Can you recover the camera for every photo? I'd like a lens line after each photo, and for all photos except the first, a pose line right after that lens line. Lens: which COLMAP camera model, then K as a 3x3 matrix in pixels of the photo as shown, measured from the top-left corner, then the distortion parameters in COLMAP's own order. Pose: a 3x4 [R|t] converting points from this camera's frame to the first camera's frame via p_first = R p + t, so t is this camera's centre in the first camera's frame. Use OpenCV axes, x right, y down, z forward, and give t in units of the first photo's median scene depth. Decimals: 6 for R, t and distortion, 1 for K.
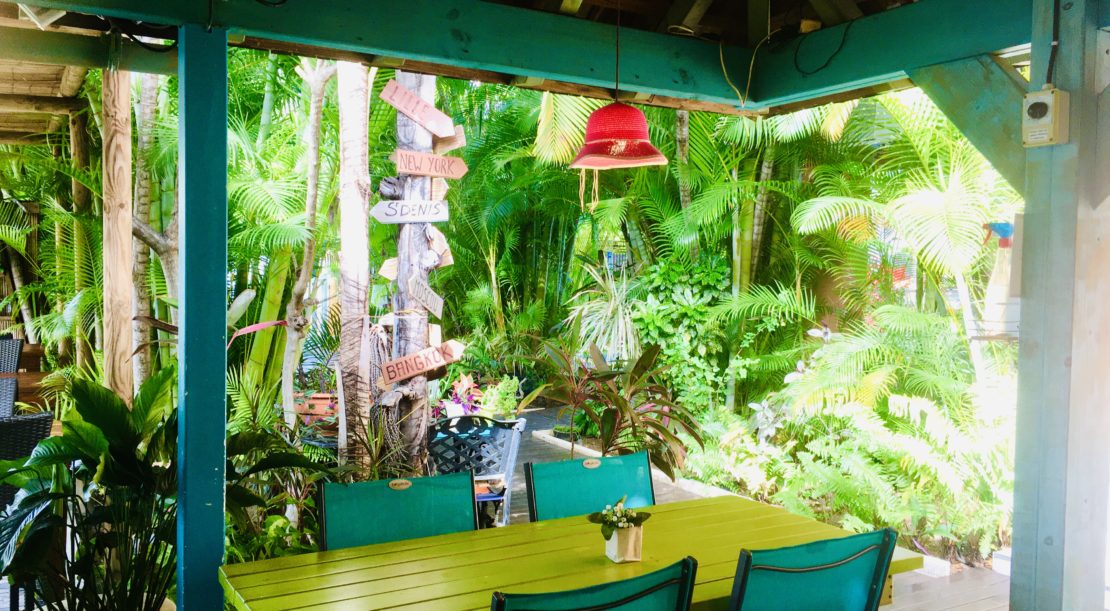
lens RADIAL K [[909.2, 0, 554.1], [0, 909.2, 305.1], [0, 0, 1]] dist [0.003977, 0.022074]
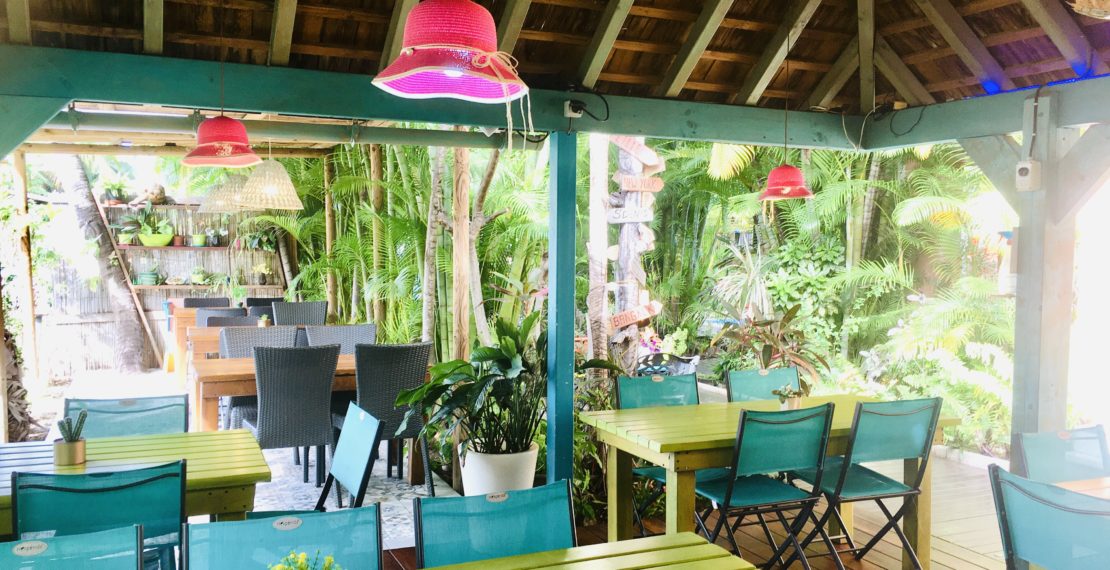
lens RADIAL K [[910.6, 0, 555.0], [0, 910.6, 284.3], [0, 0, 1]] dist [0.015164, -0.014221]
pose [[0.993898, -0.000062, -0.110299, -0.086754], [0.001143, 0.999952, 0.009741, -0.002347], [0.110293, -0.009808, 0.993851, -0.395534]]
